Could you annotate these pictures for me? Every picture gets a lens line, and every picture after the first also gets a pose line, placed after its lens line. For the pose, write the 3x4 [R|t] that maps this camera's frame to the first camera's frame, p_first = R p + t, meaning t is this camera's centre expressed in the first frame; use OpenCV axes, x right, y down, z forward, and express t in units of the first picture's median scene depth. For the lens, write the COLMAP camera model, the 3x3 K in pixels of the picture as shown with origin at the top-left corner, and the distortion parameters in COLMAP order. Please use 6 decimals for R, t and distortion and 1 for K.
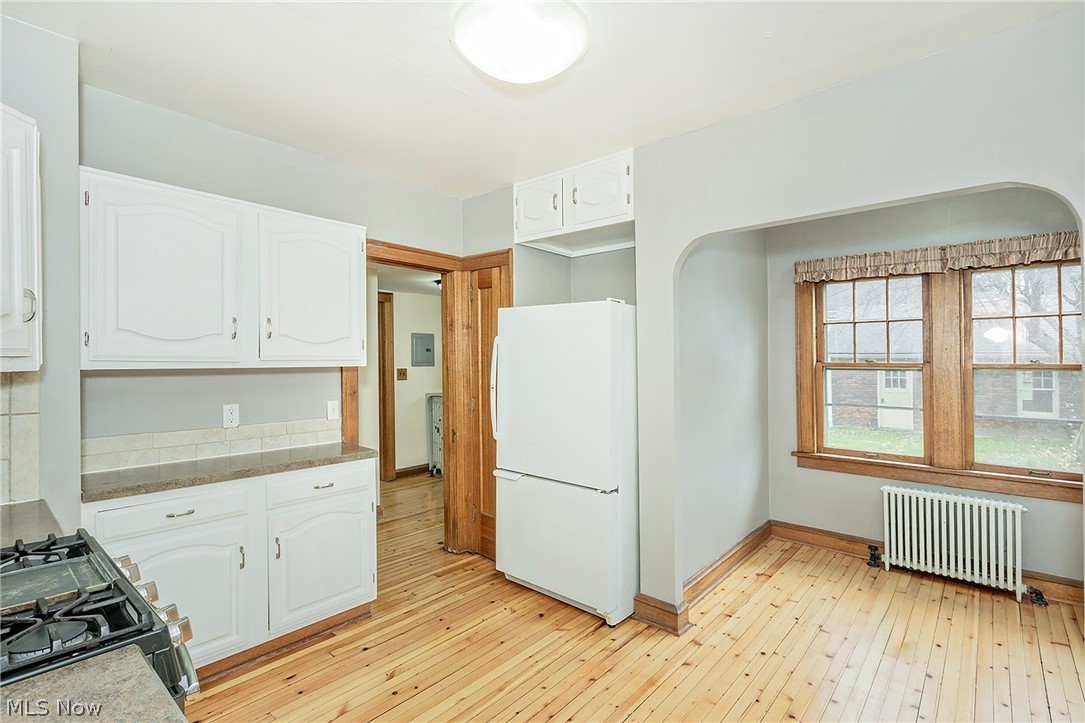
lens RADIAL K [[506.6, 0, 532.4], [0, 506.6, 357.4], [0, 0, 1]] dist [-0.000615, 0.000195]
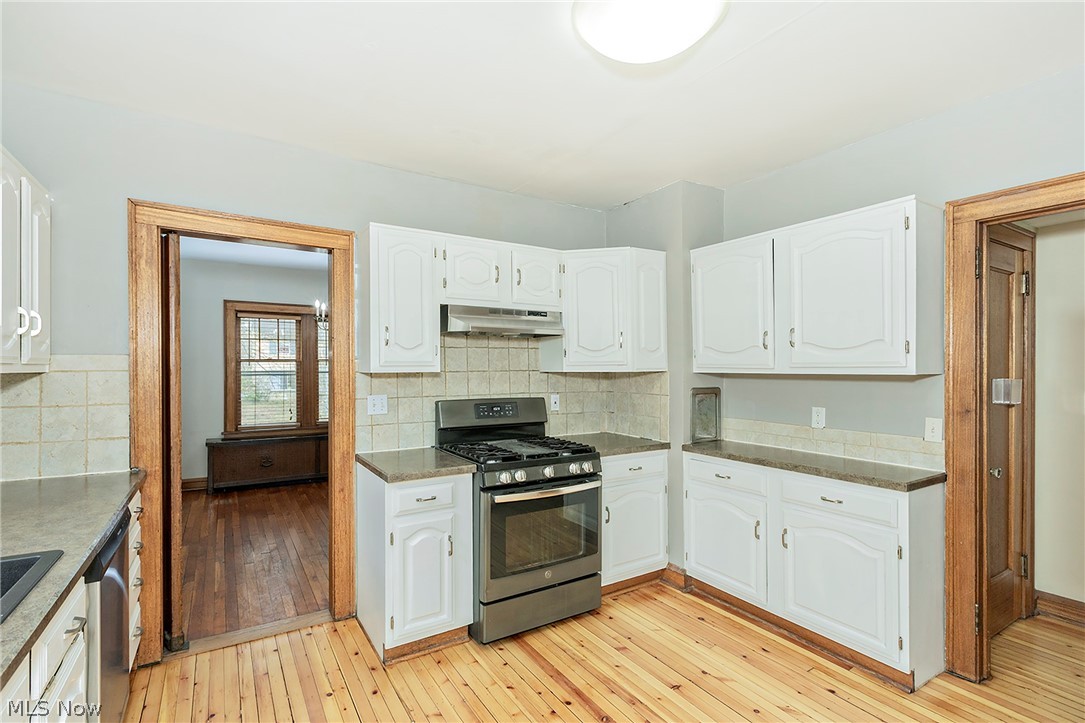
lens RADIAL K [[506.6, 0, 534.6], [0, 506.6, 365.8], [0, 0, 1]] dist [-0.000615, 0.000195]
pose [[-0.291442, -0.004373, -0.956578, 0.548667], [0.005572, 0.999965, -0.006269, 0.004401], [0.956572, -0.007157, -0.291408, 0.618300]]
